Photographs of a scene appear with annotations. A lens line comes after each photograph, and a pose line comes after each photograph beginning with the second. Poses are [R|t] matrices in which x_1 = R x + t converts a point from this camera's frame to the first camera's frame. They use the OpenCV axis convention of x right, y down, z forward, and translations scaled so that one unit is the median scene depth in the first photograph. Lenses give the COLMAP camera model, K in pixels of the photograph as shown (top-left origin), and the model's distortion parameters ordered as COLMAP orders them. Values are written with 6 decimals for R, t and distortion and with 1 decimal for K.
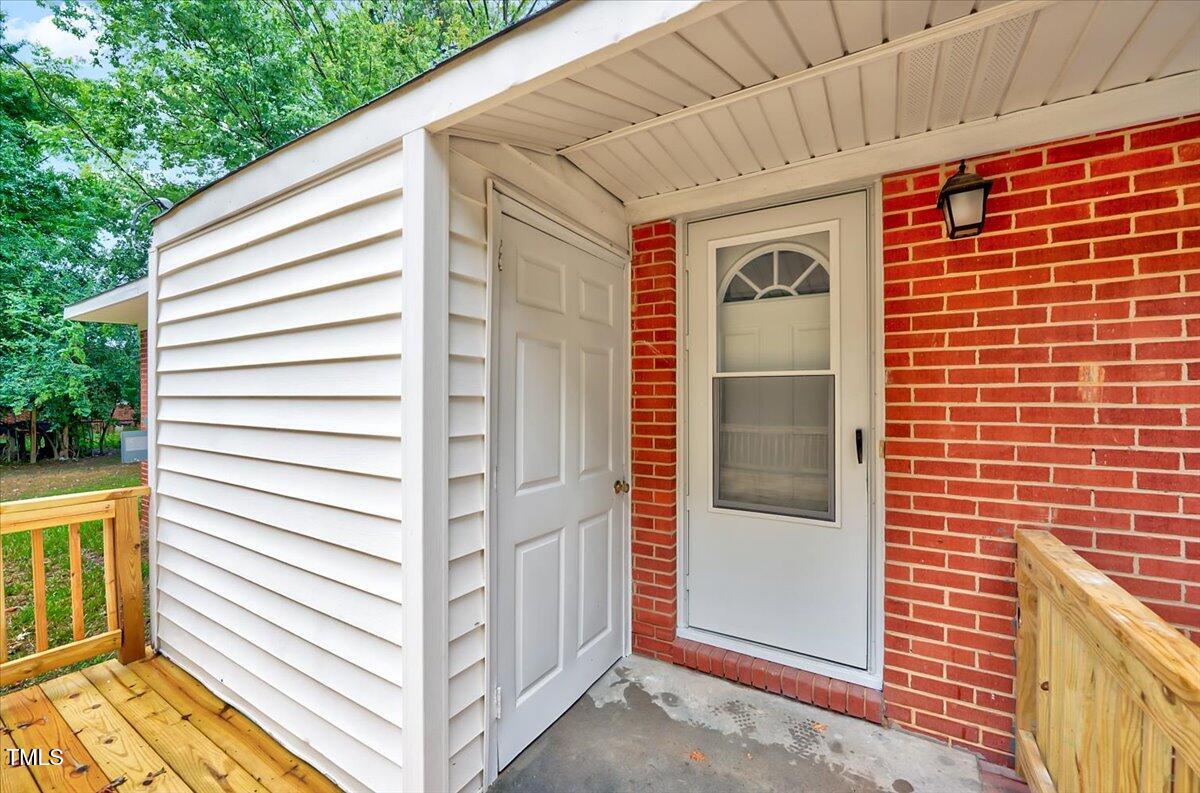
lens RADIAL K [[481.2, 0, 599.3], [0, 481.2, 398.8], [0, 0, 1]] dist [-0.016968, -0.000194]
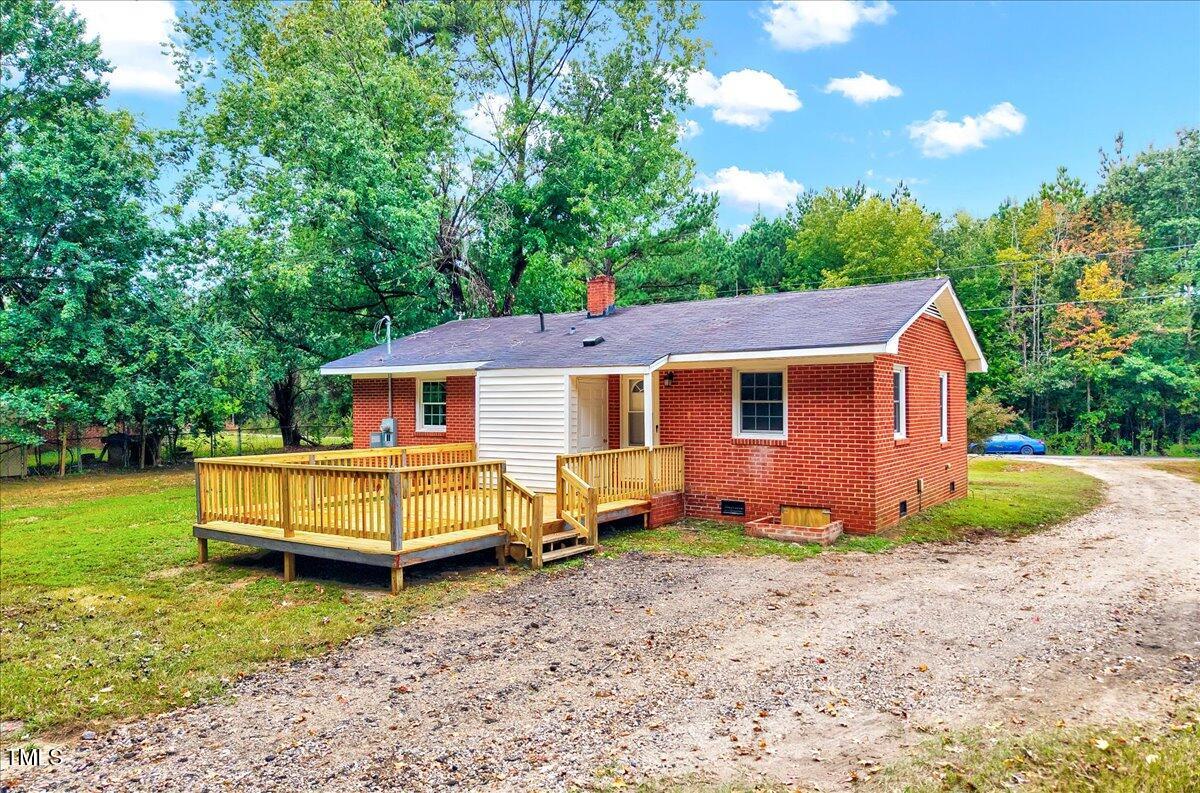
lens RADIAL K [[803.2, 0, 602.4], [0, 803.2, 399.0], [0, 0, 1]] dist [0.017754, -0.011650]
pose [[0.999113, 0.000847, -0.042097, 0.293120], [-0.001582, 0.999847, -0.017428, -0.041656], [0.042076, 0.017479, 0.998962, -5.373144]]
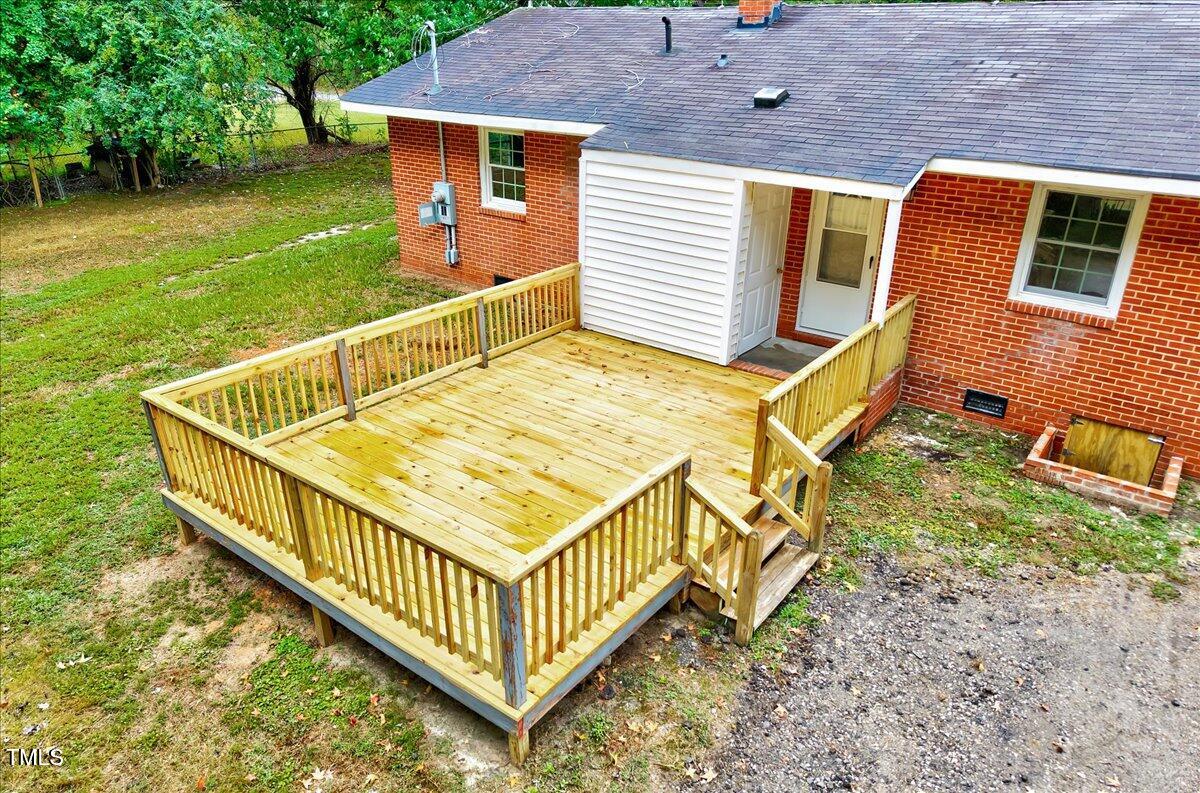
lens RADIAL K [[803.2, 0, 594.9], [0, 803.2, 403.0], [0, 0, 1]] dist [0.017754, -0.011650]
pose [[0.994264, 0.058539, -0.089508, -0.490480], [-0.017039, 0.912922, 0.407777, -0.871944], [0.105585, -0.403913, 0.908684, -3.151162]]
